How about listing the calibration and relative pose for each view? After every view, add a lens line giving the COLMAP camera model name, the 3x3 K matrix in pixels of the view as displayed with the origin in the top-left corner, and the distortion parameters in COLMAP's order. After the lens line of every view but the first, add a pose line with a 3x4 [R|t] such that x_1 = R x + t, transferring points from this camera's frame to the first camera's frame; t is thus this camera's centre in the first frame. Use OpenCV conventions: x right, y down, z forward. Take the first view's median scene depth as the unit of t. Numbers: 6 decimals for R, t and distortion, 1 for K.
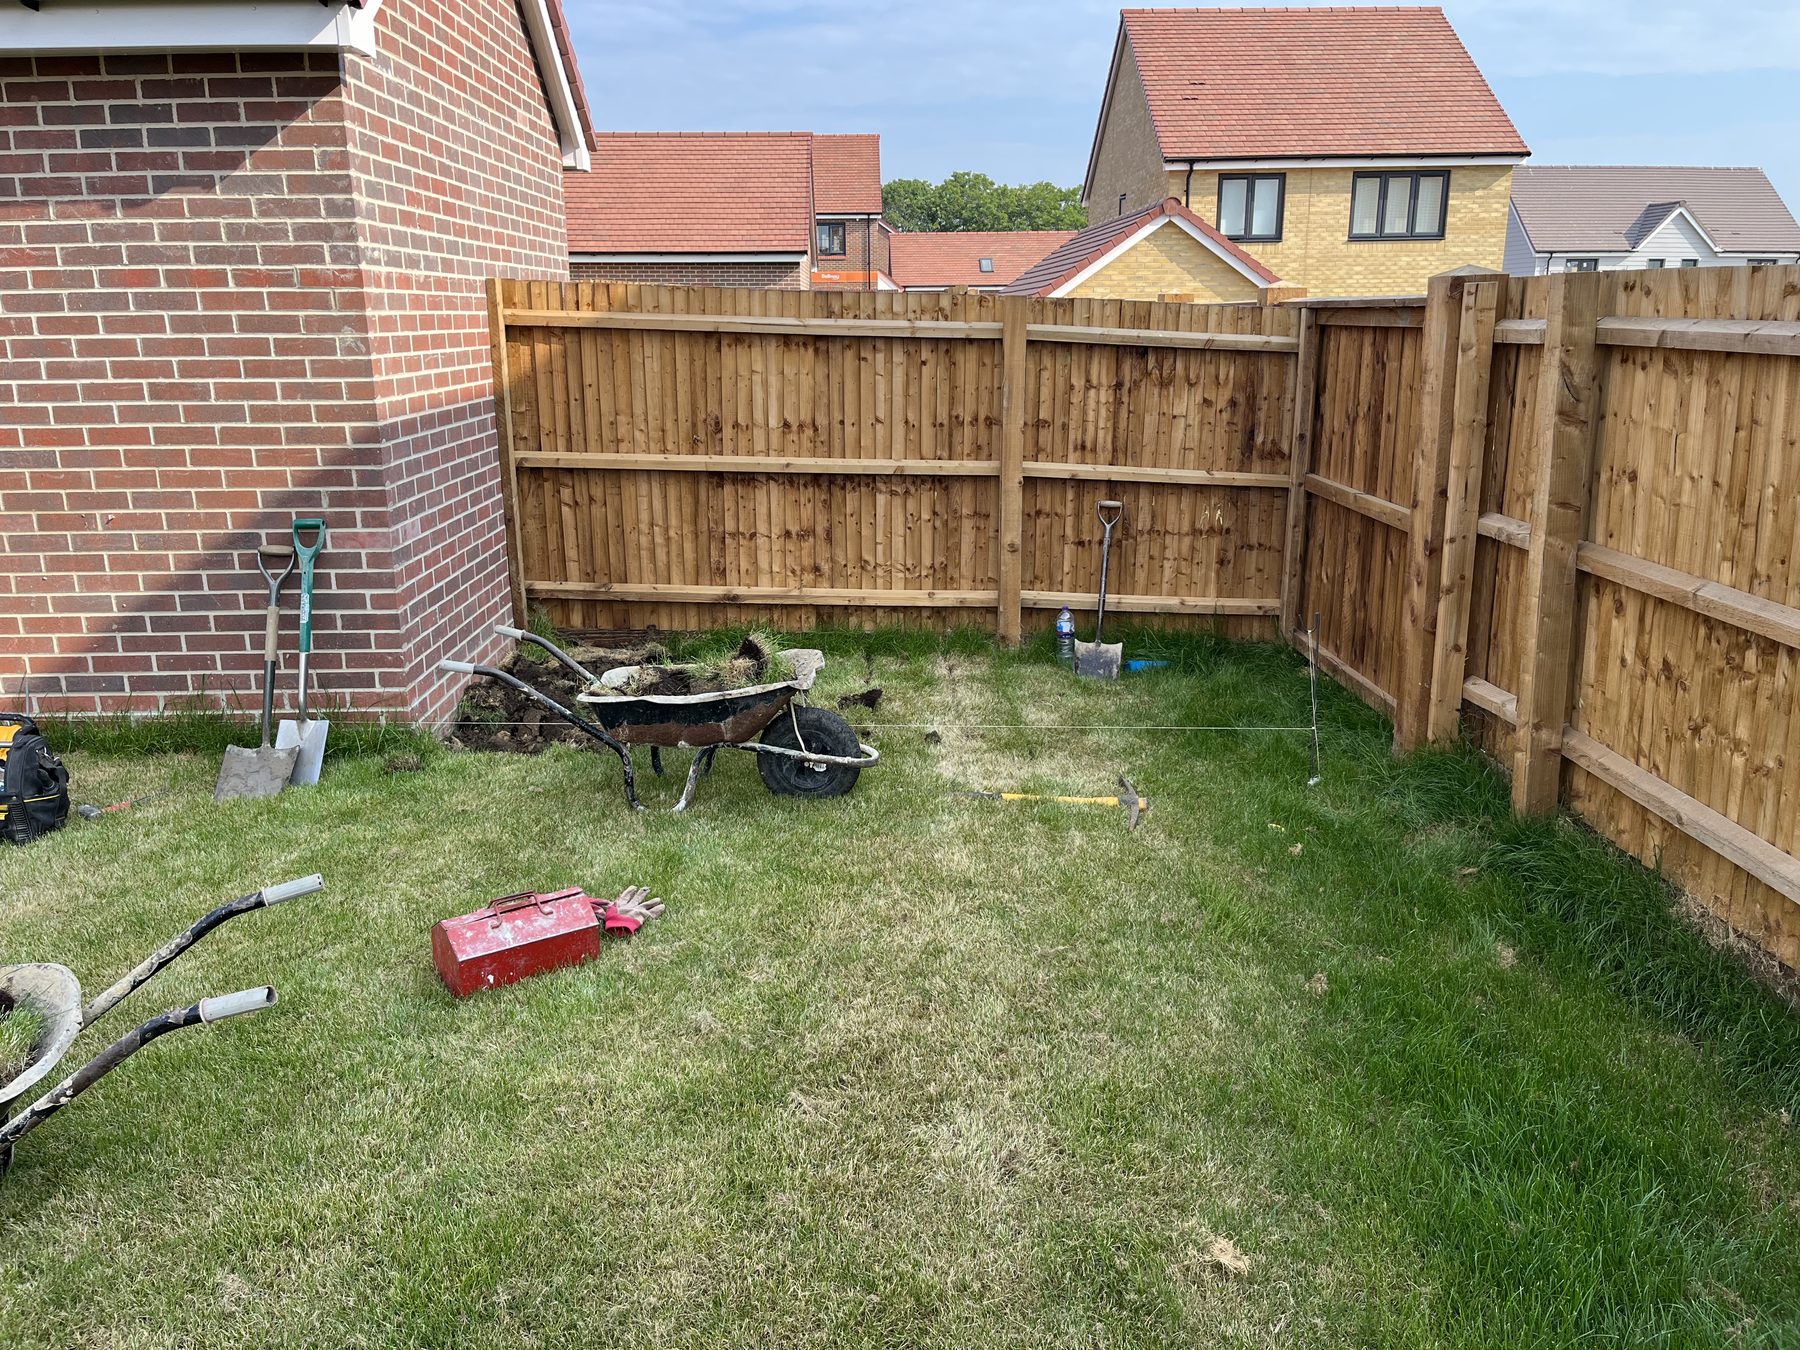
lens RADIAL K [[1371.3, 0, 886.6], [0, 1371.3, 680.2], [0, 0, 1]] dist [0.009938, -0.014394]
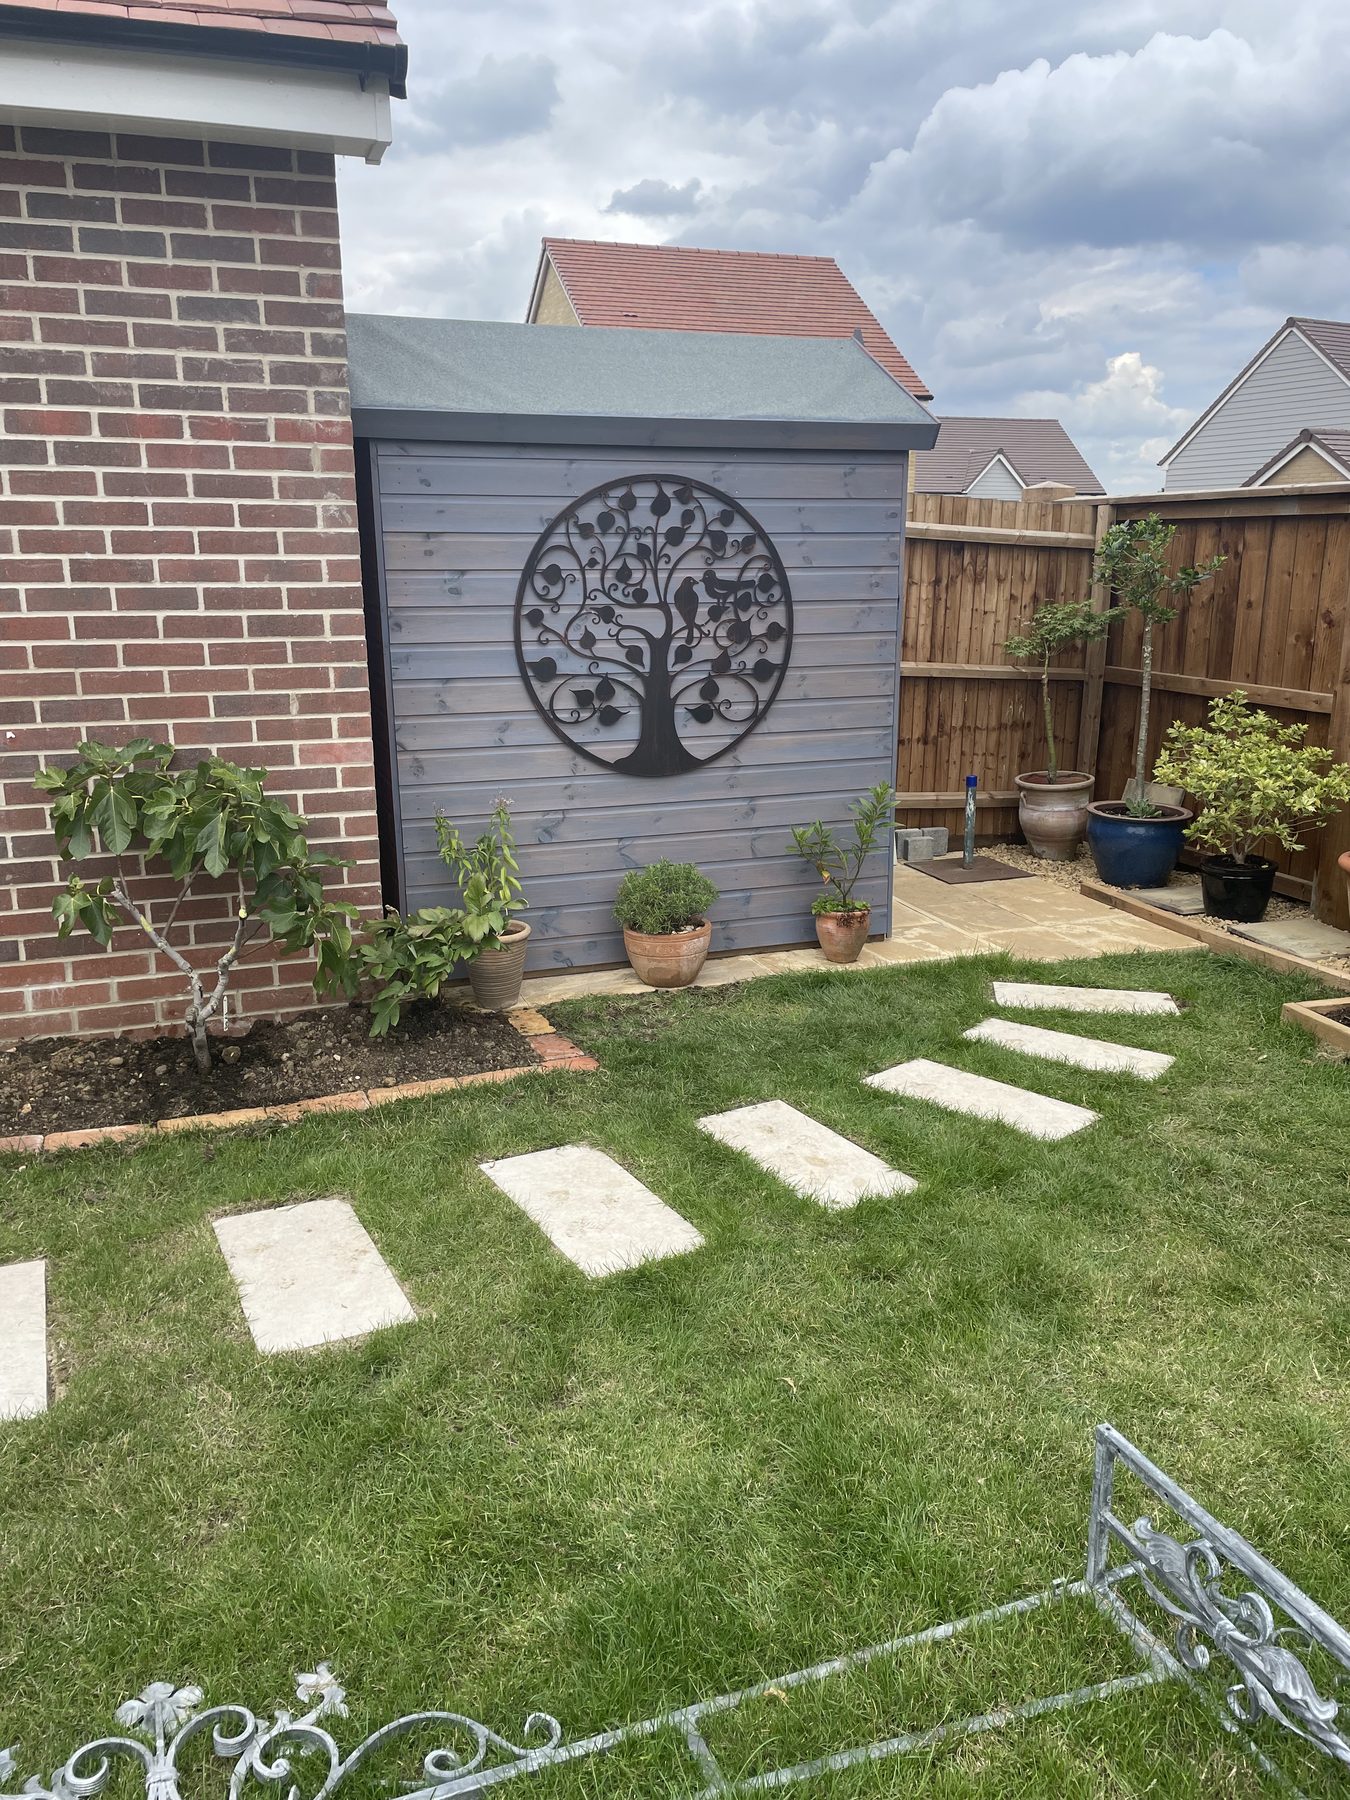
lens RADIAL K [[1361.9, 0, 653.3], [0, 1361.9, 900.3], [0, 0, 1]] dist [0.012448, 0.001855]
pose [[0.951691, -0.070873, 0.298765, -0.343482], [0.073969, 0.997260, 0.000947, -0.000050], [-0.298014, 0.021198, 0.954326, 0.122467]]
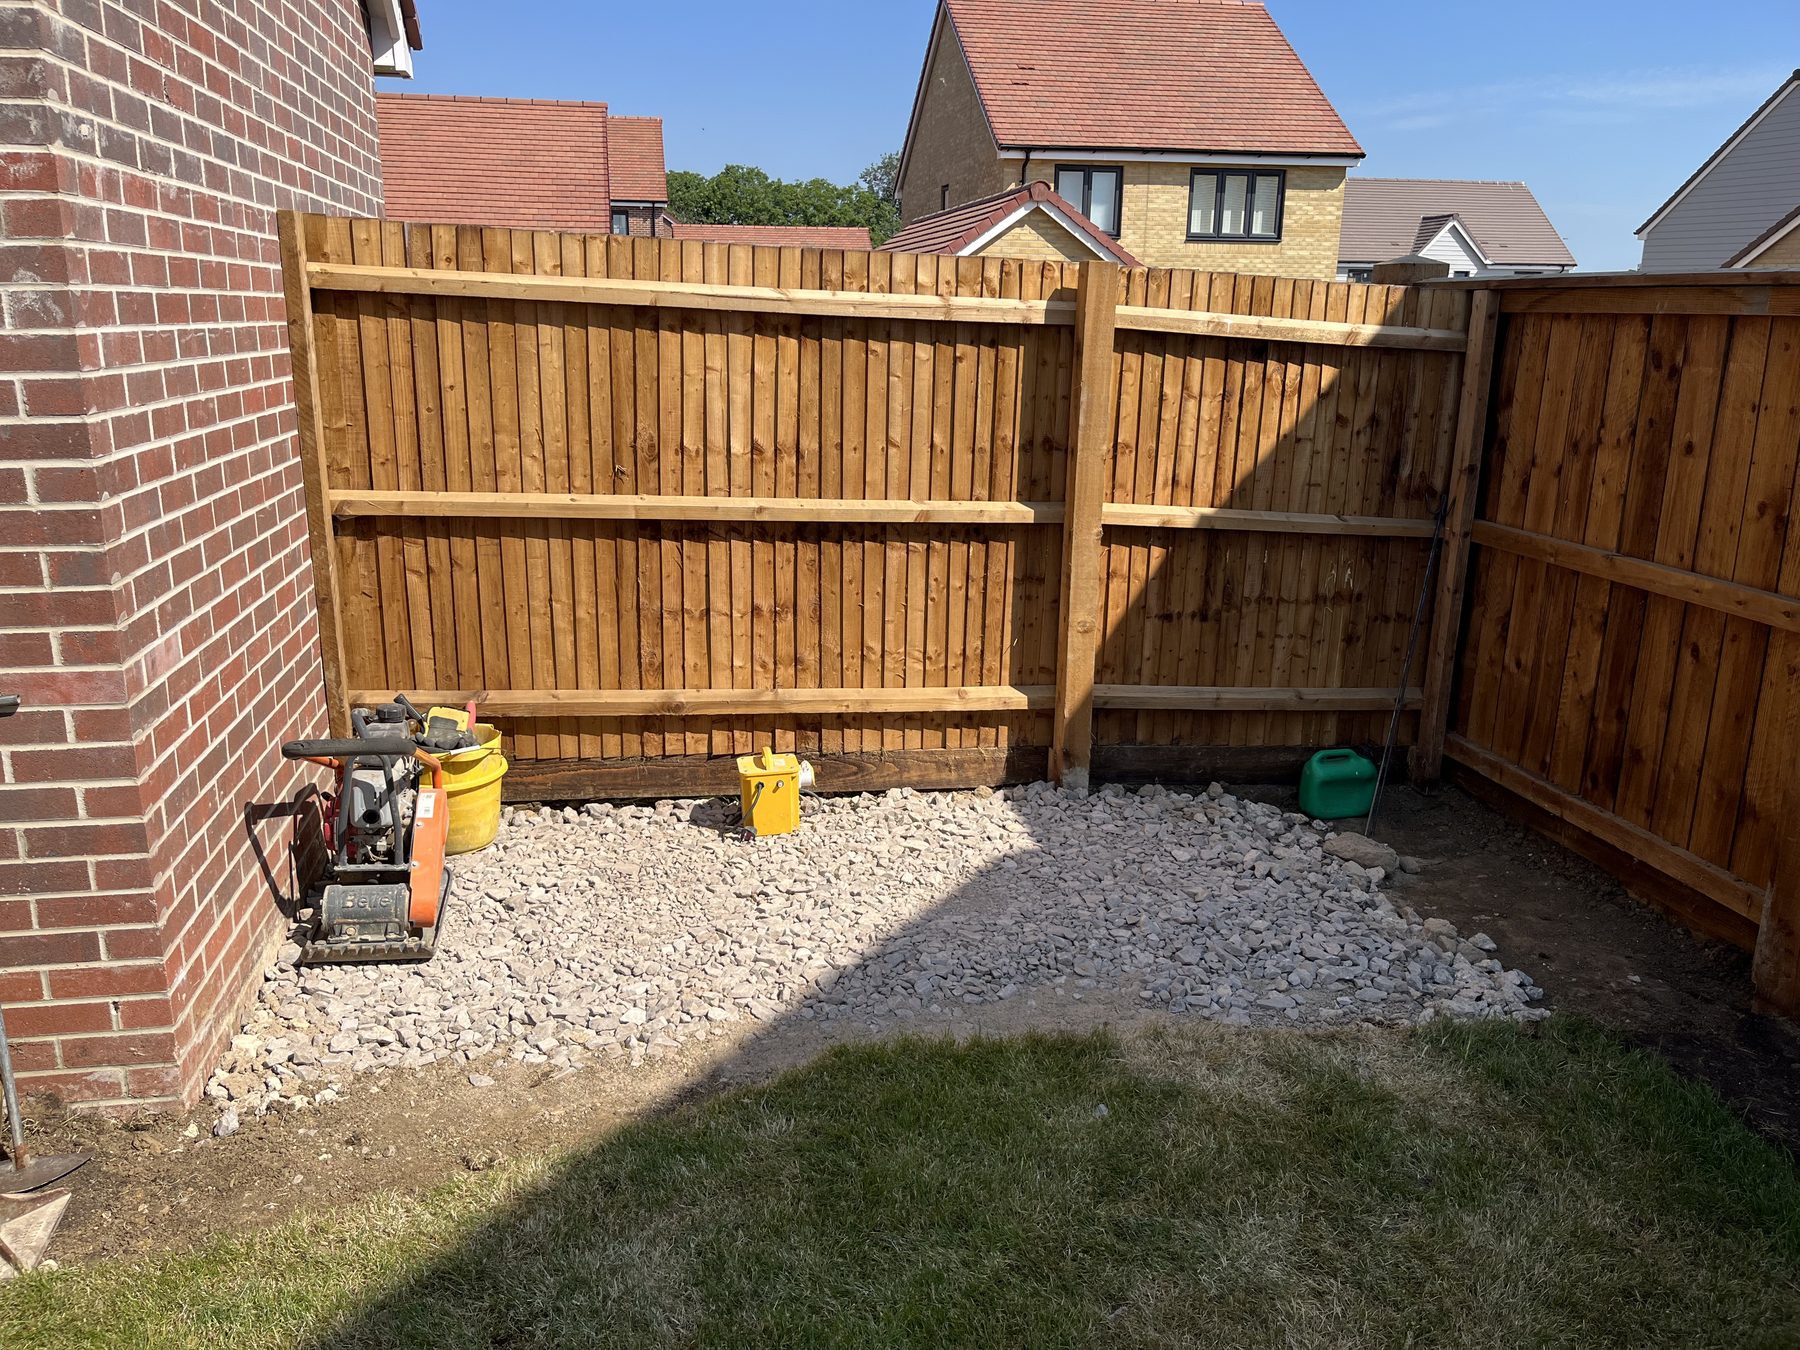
lens RADIAL K [[1371.3, 0, 886.6], [0, 1371.3, 680.2], [0, 0, 1]] dist [0.009938, -0.014394]
pose [[0.986183, -0.023209, 0.164024, -0.123946], [0.023136, 0.999730, 0.002359, -0.075057], [-0.164035, 0.001469, 0.986453, 0.336511]]
